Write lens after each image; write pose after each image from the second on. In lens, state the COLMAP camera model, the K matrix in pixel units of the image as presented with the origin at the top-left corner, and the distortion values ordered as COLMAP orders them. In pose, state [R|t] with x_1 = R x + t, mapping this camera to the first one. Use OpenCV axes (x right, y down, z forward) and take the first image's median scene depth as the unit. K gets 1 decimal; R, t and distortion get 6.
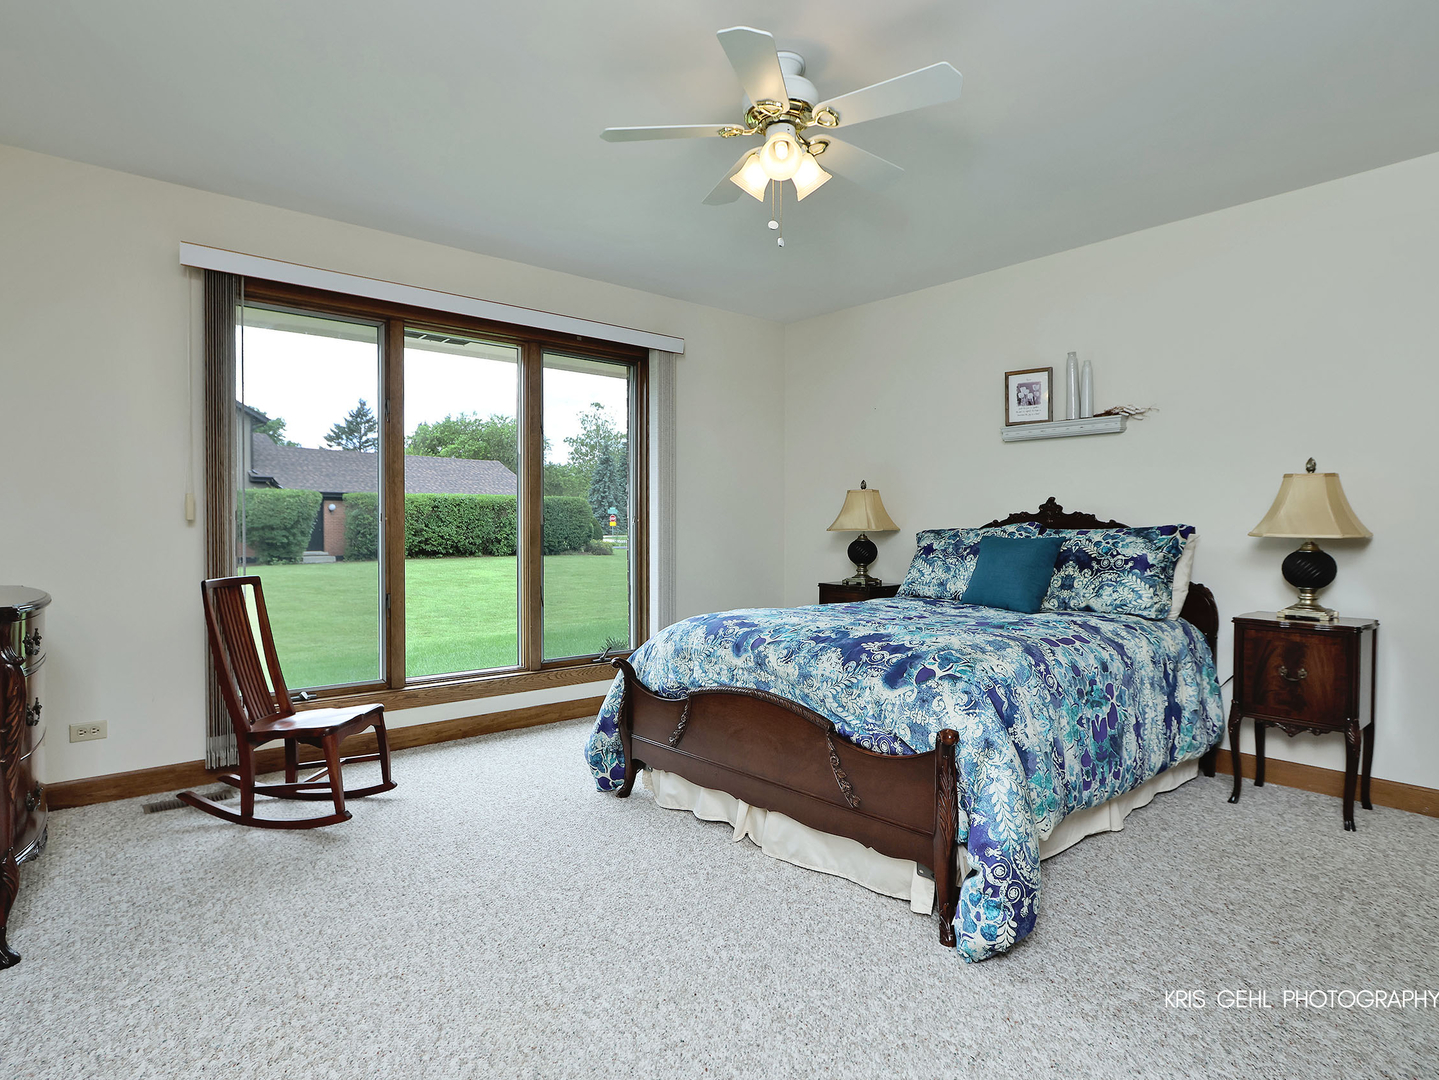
lens RADIAL K [[767.7, 0, 719.7], [0, 767.7, 535.5], [0, 0, 1]] dist [-0.016417, 0.000376]
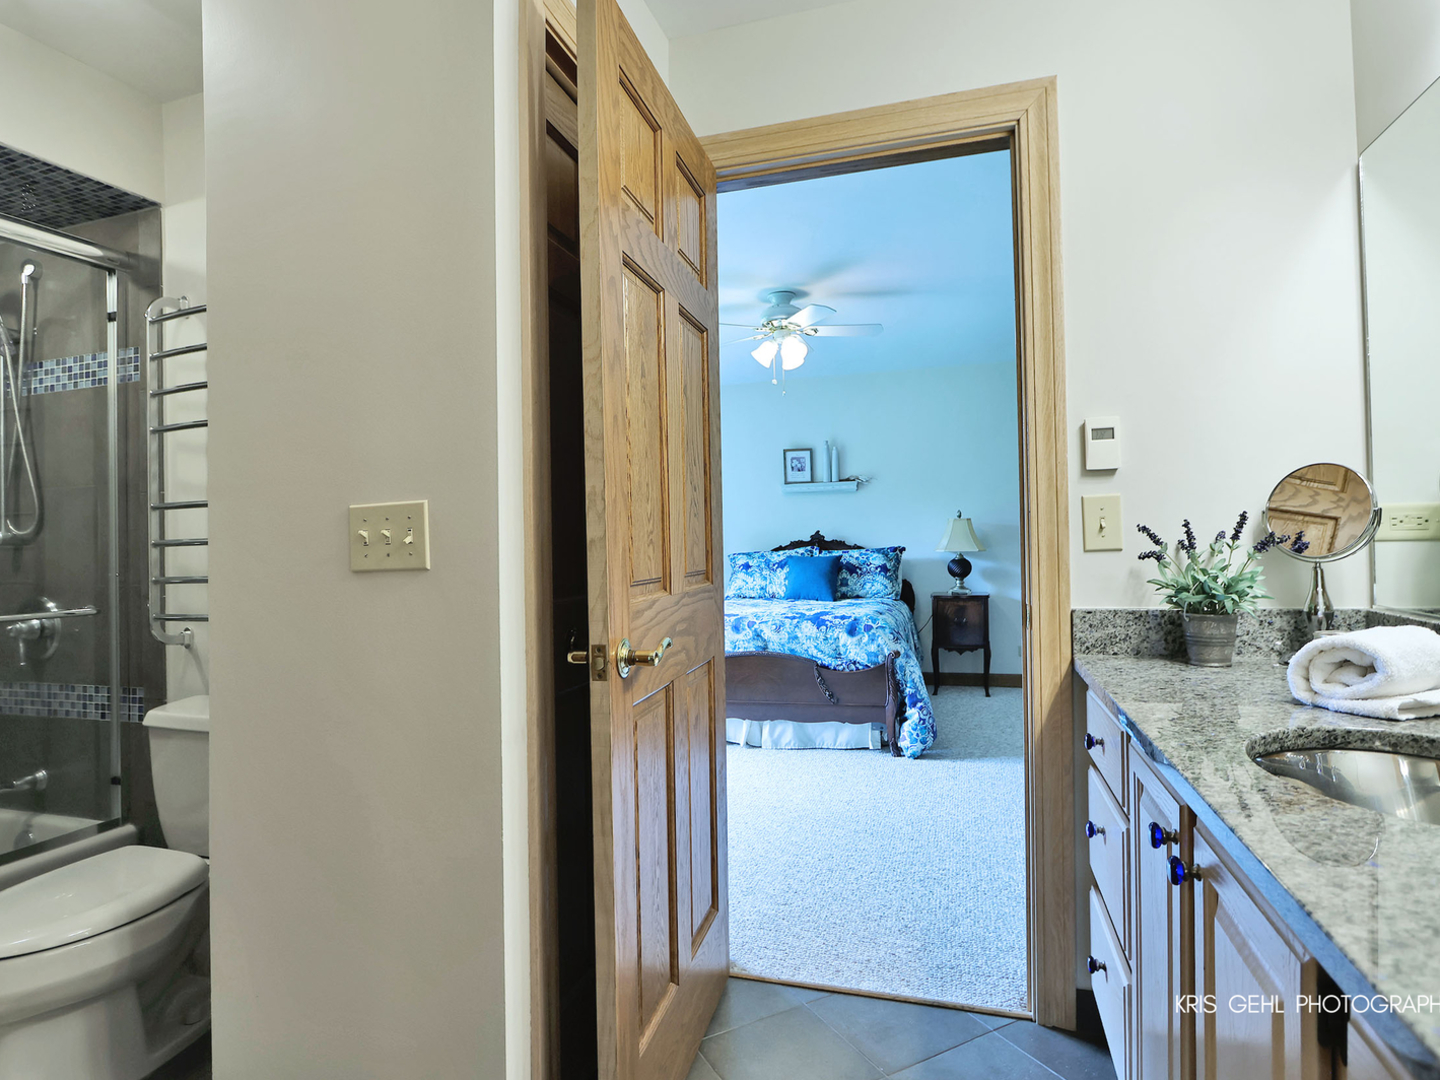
lens RADIAL K [[768.2, 0, 720.2], [0, 768.2, 535.5], [0, 0, 1]] dist [-0.016417, 0.000376]
pose [[0.848162, -0.014739, 0.529532, -0.680444], [0.030333, 0.999324, -0.020771, -0.014084], [-0.528868, 0.033680, 0.848036, -0.290182]]
